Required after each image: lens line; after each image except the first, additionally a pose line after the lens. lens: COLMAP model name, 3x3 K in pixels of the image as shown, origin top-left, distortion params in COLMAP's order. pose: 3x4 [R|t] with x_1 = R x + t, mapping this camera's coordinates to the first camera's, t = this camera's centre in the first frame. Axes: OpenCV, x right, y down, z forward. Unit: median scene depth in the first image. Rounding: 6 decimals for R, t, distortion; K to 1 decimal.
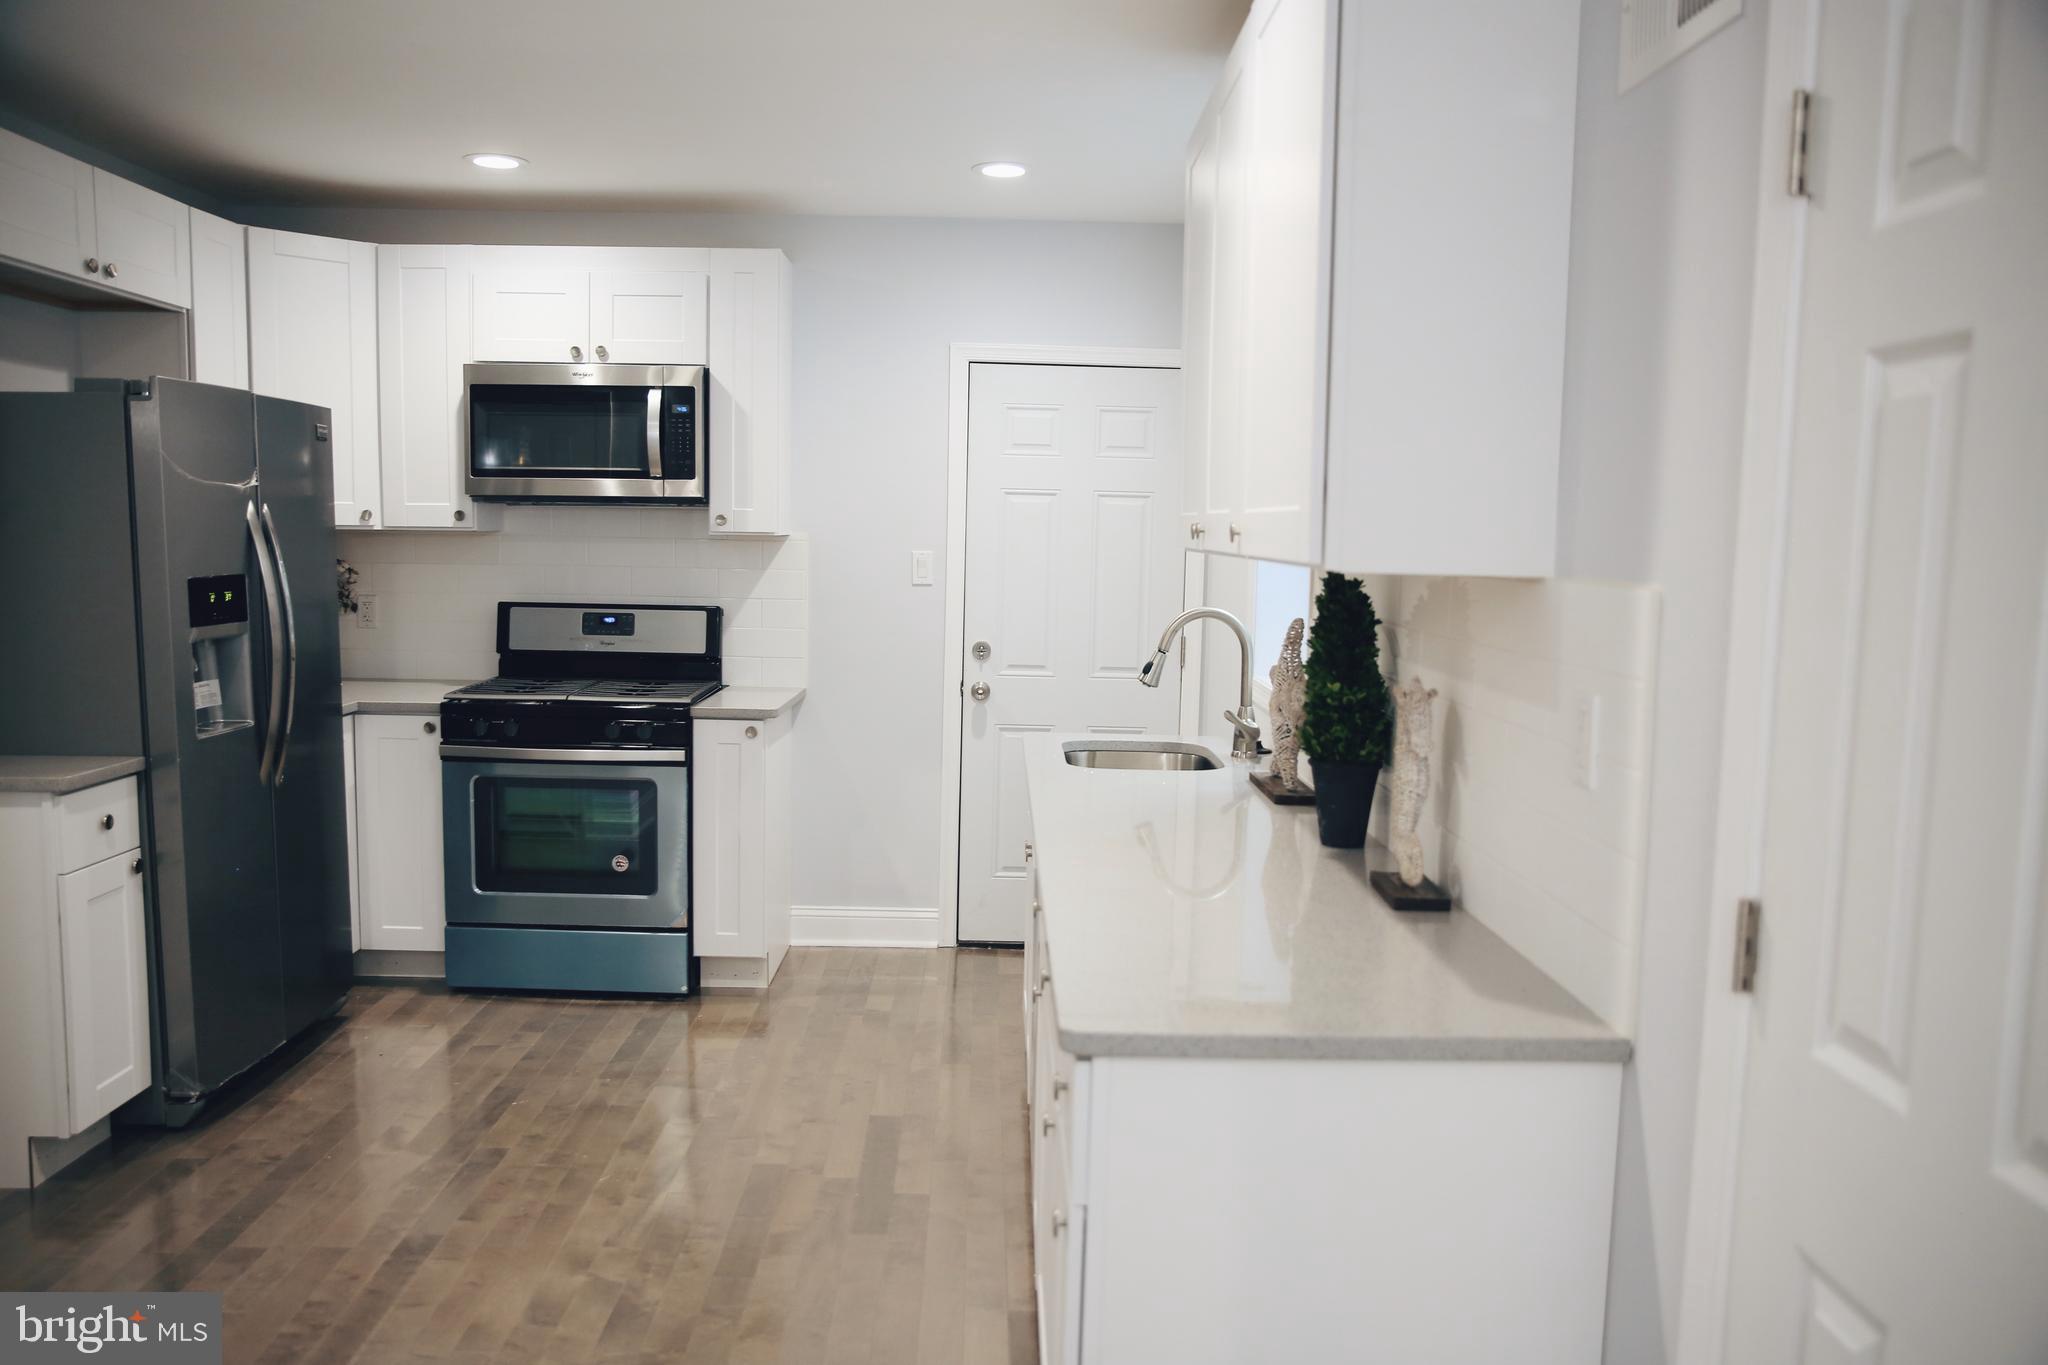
lens RADIAL K [[1550.3, 0, 1024.0], [0, 1550.3, 682.5], [0, 0, 1]] dist [-0.092698, 0.099743]
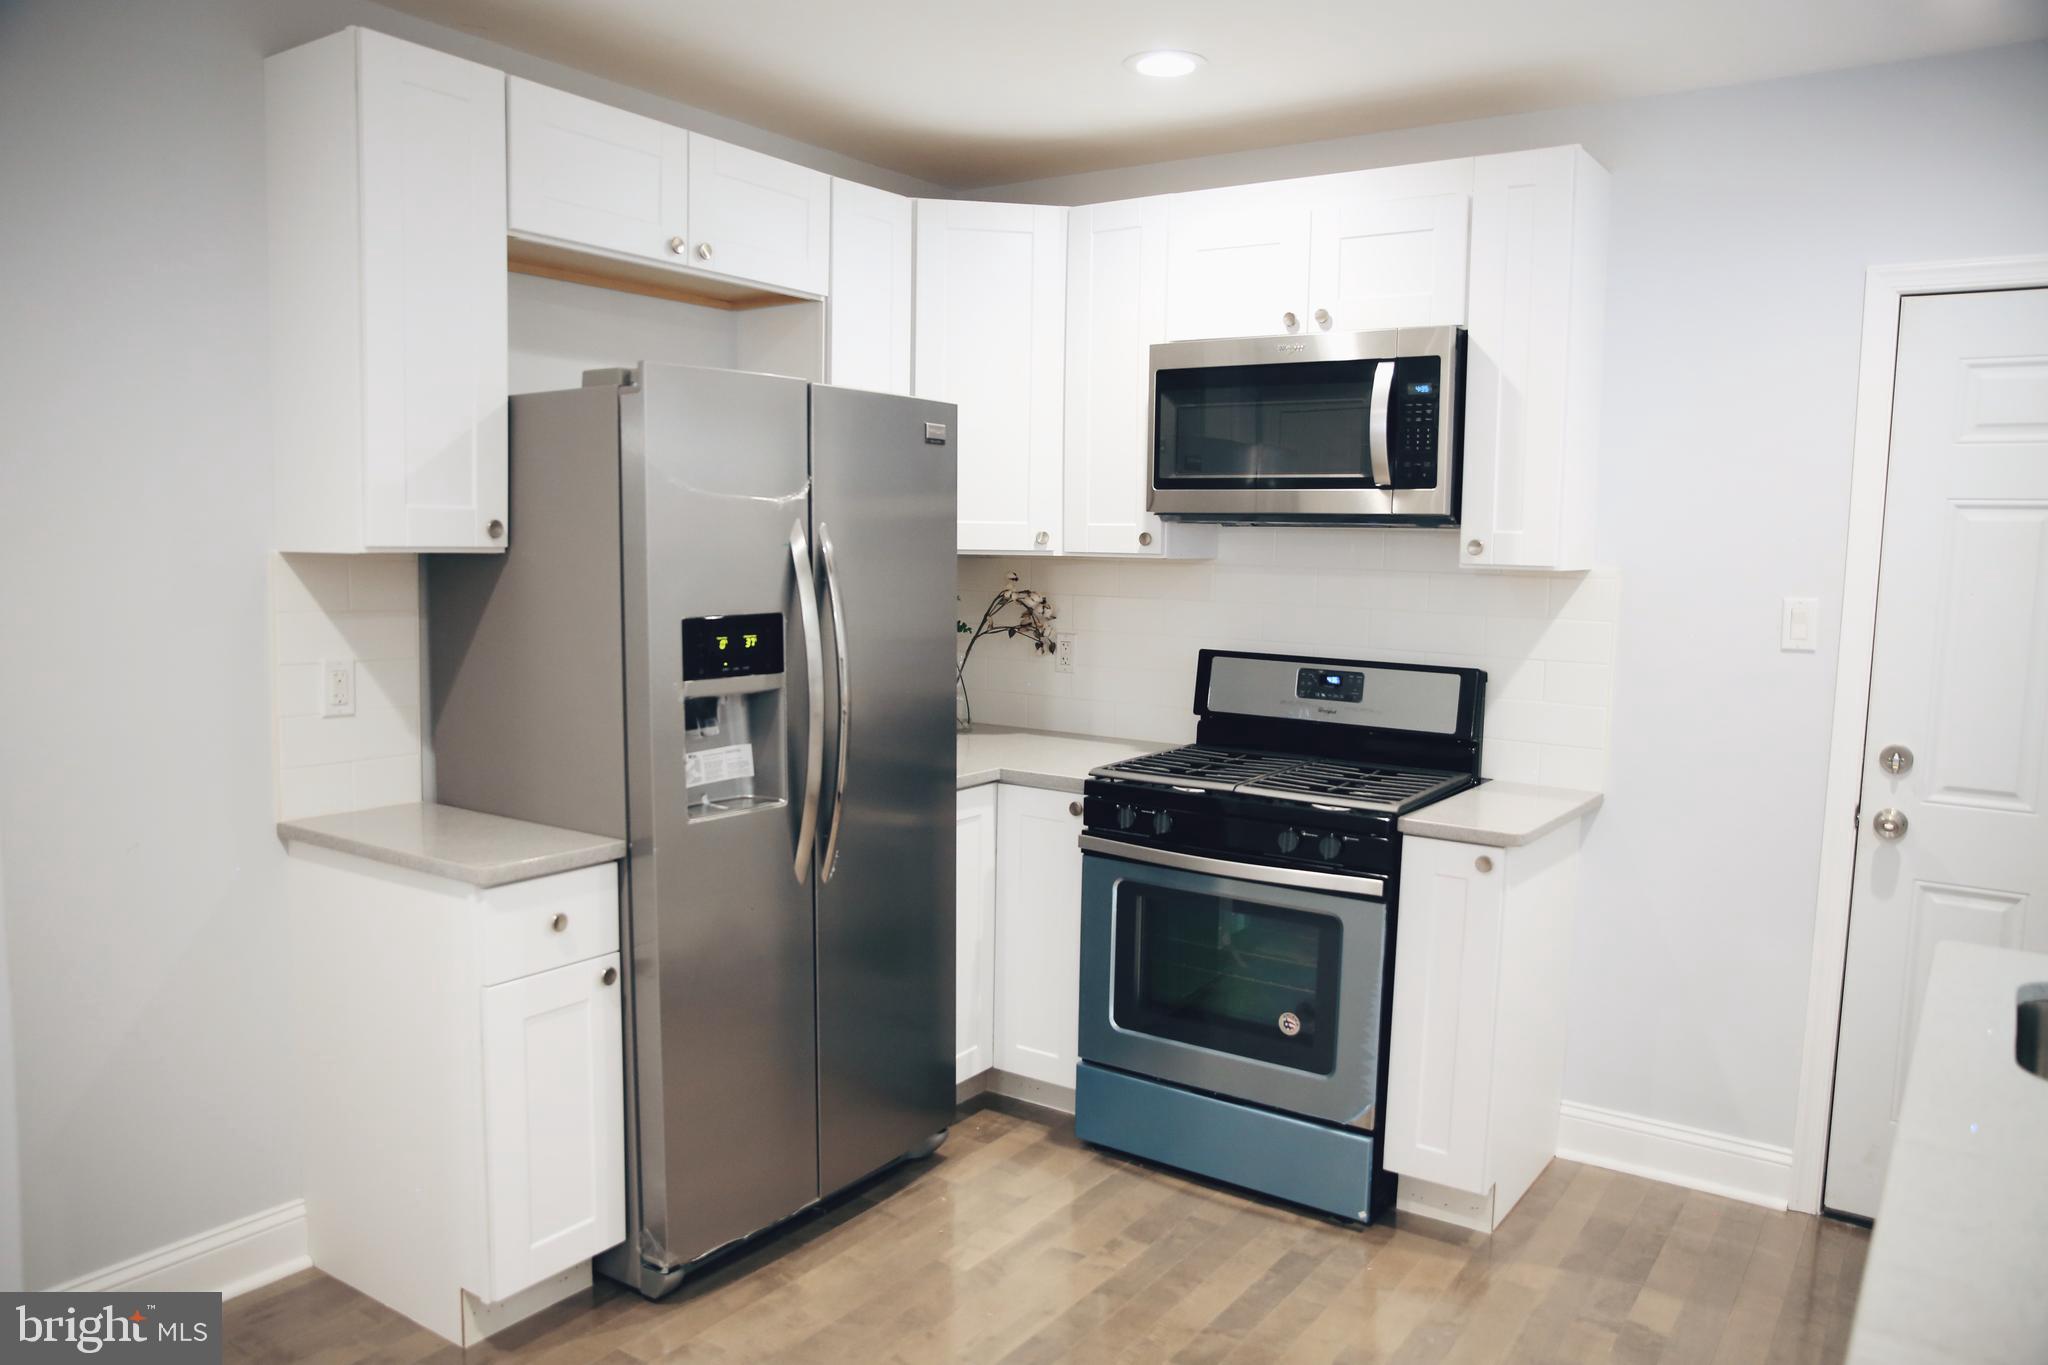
lens RADIAL K [[1459.8, 0, 1024.0], [0, 1459.8, 682.5], [0, 0, 1]] dist [-0.104925, 0.099439]
pose [[0.812339, 0.054872, -0.580599, 0.019926], [-0.061484, 0.998074, 0.008301, -0.038682], [0.579936, 0.028954, 0.814147, 0.365334]]
